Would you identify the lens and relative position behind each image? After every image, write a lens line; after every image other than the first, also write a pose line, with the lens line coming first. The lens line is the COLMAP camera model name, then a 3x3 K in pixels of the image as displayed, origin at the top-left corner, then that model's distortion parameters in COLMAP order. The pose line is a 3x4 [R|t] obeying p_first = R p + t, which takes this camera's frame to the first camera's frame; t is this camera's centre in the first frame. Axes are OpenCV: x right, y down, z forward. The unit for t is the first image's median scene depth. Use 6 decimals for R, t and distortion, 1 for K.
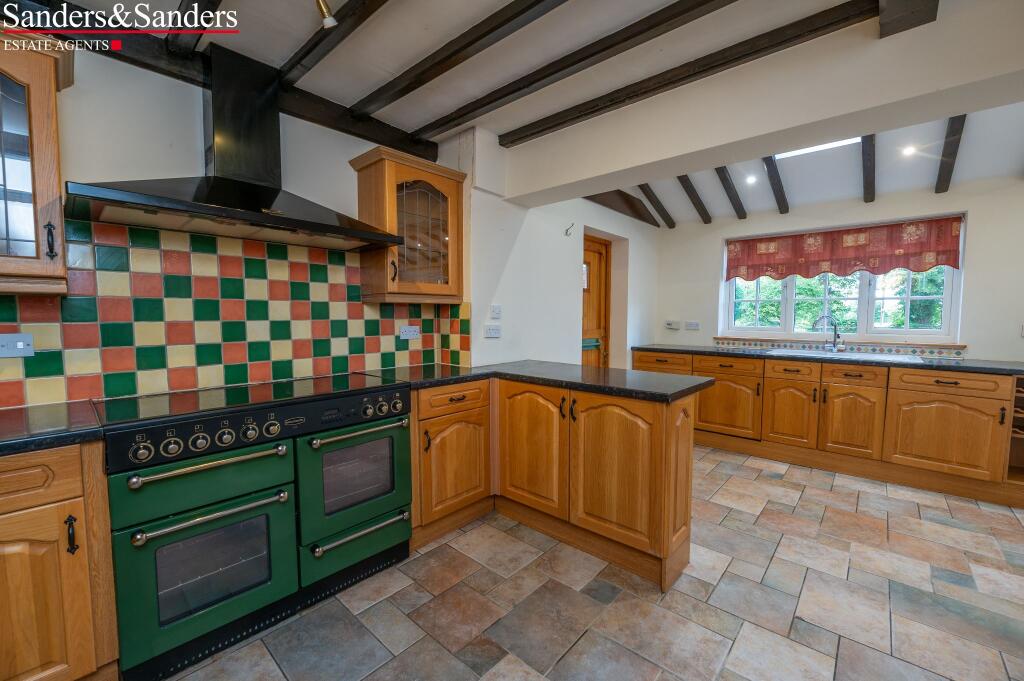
lens RADIAL K [[418.8, 0, 512.0], [0, 418.8, 340.5], [0, 0, 1]] dist [-0.001780, -0.000164]
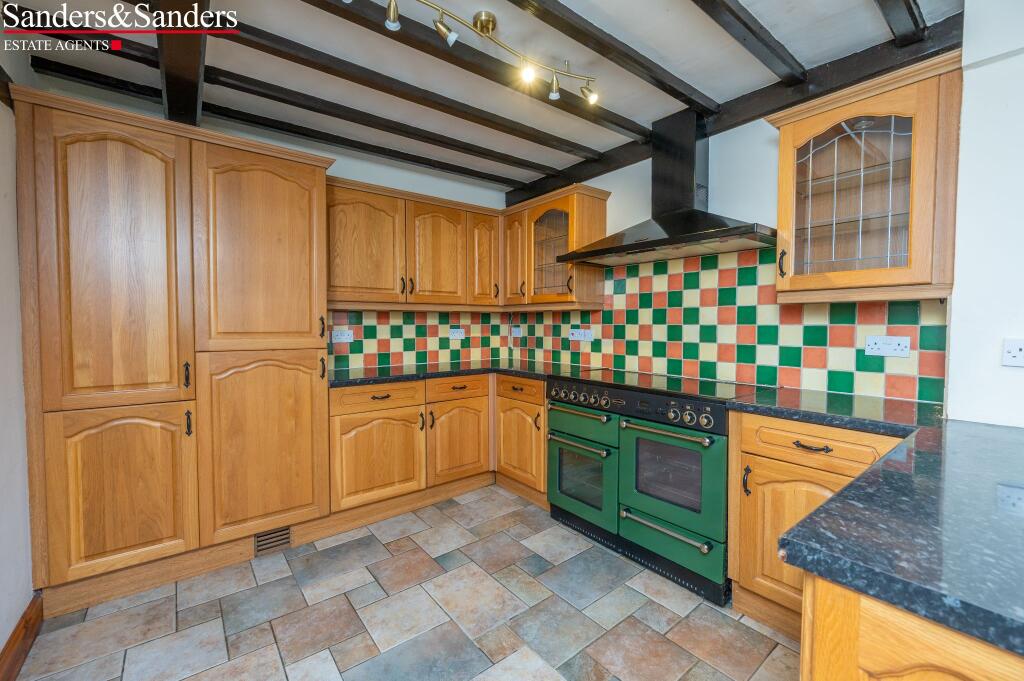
lens RADIAL K [[428.4, 0, 510.0], [0, 428.4, 337.2], [0, 0, 1]] dist [-0.000019, -0.000023]
pose [[-0.178147, 0.037264, -0.983298, 0.669871], [-0.056085, 0.997274, 0.047954, -0.041895], [0.982404, 0.063691, -0.175571, 0.713679]]
